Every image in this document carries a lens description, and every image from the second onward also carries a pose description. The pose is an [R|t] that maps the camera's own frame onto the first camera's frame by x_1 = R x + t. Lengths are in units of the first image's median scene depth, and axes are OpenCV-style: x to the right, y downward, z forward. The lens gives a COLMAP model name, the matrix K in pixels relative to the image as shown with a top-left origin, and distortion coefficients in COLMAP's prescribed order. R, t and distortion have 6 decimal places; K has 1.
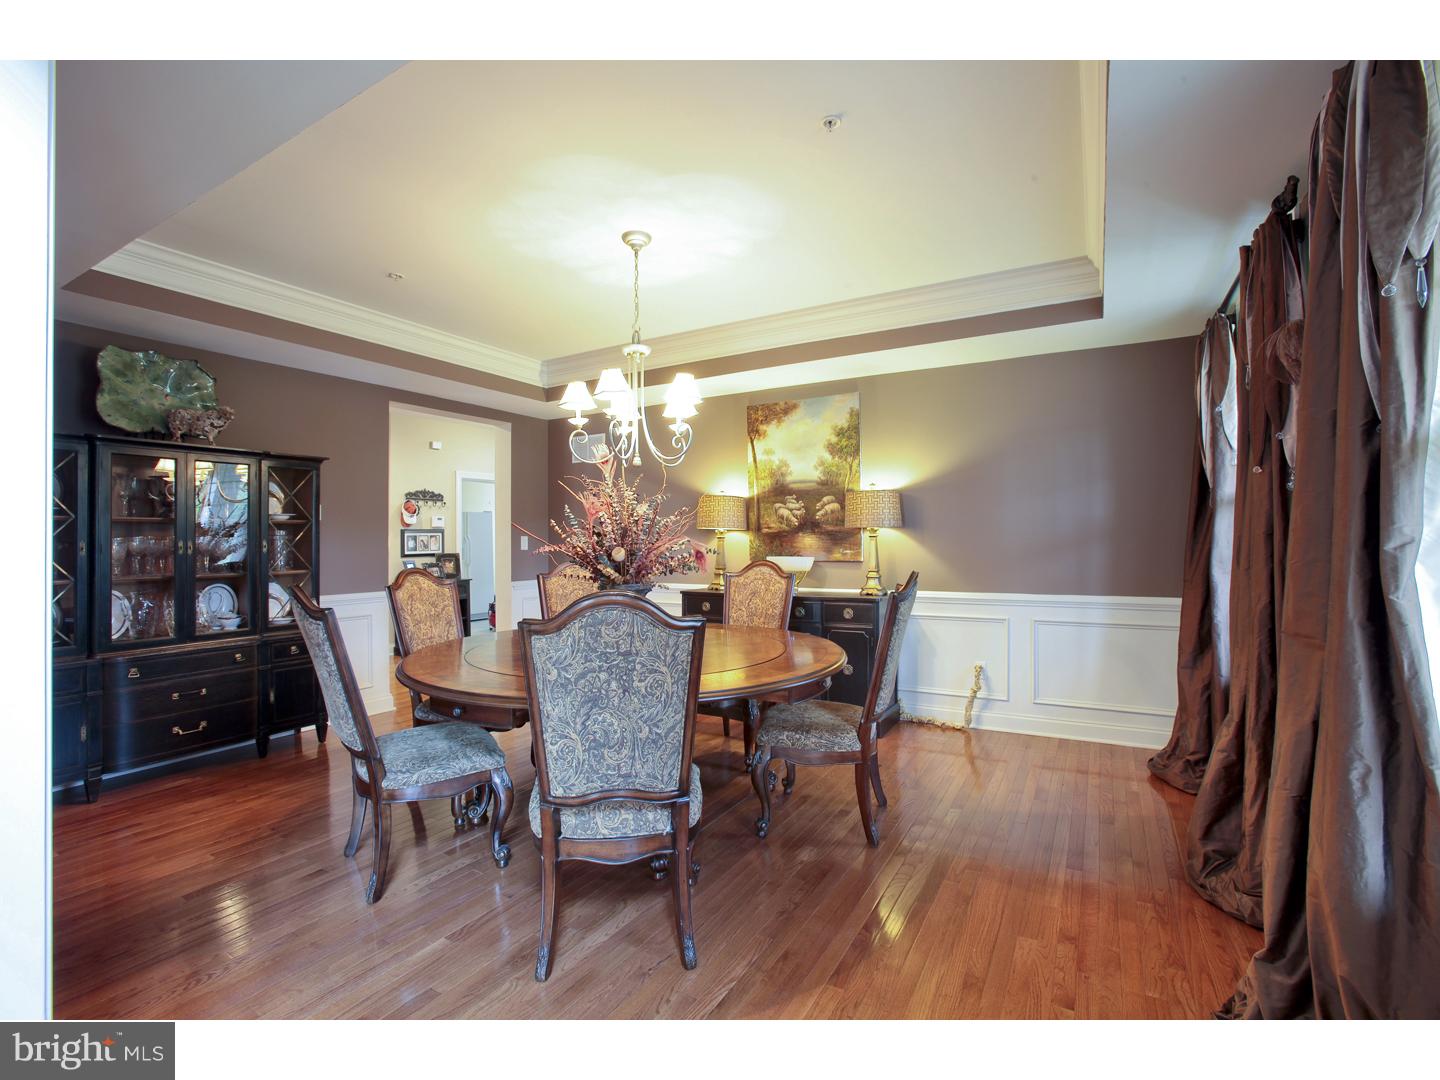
lens RADIAL K [[645.1, 0, 715.8], [0, 645.1, 547.4], [0, 0, 1]] dist [-0.032334, 0.000066]
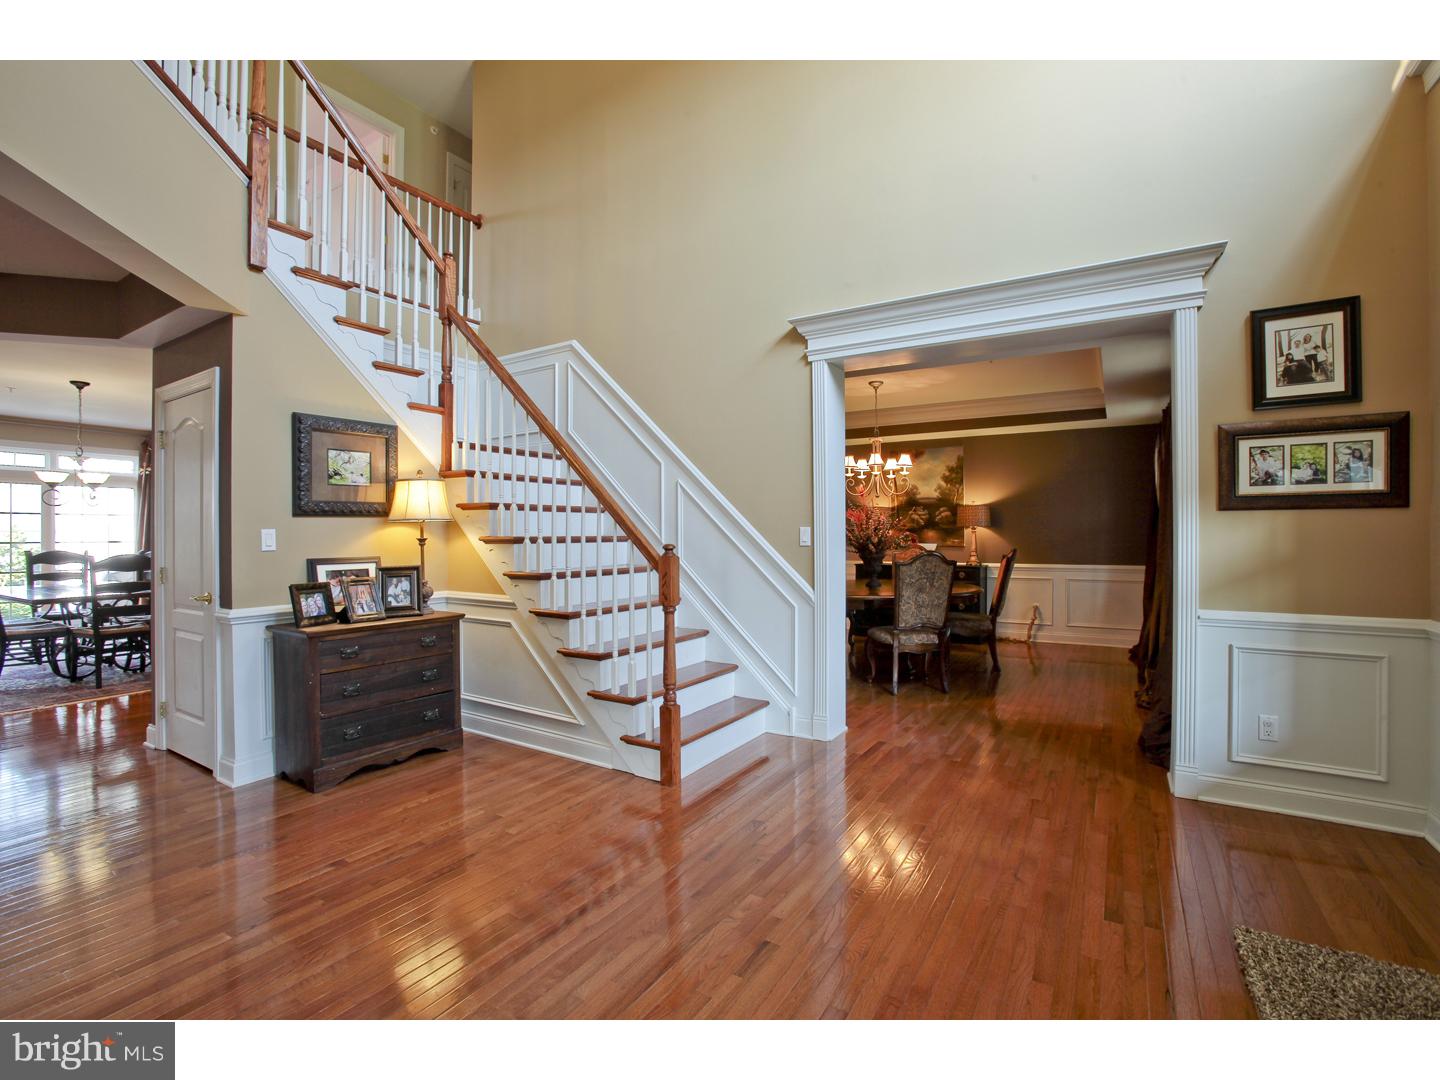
lens RADIAL K [[645.1, 0, 722.3], [0, 645.1, 532.1], [0, 0, 1]] dist [-0.032334, 0.000066]
pose [[0.999812, 0.012631, -0.014720, -0.402038], [-0.012756, 0.999883, -0.008425, 0.006657], [0.014612, 0.008611, 0.999856, -0.728640]]
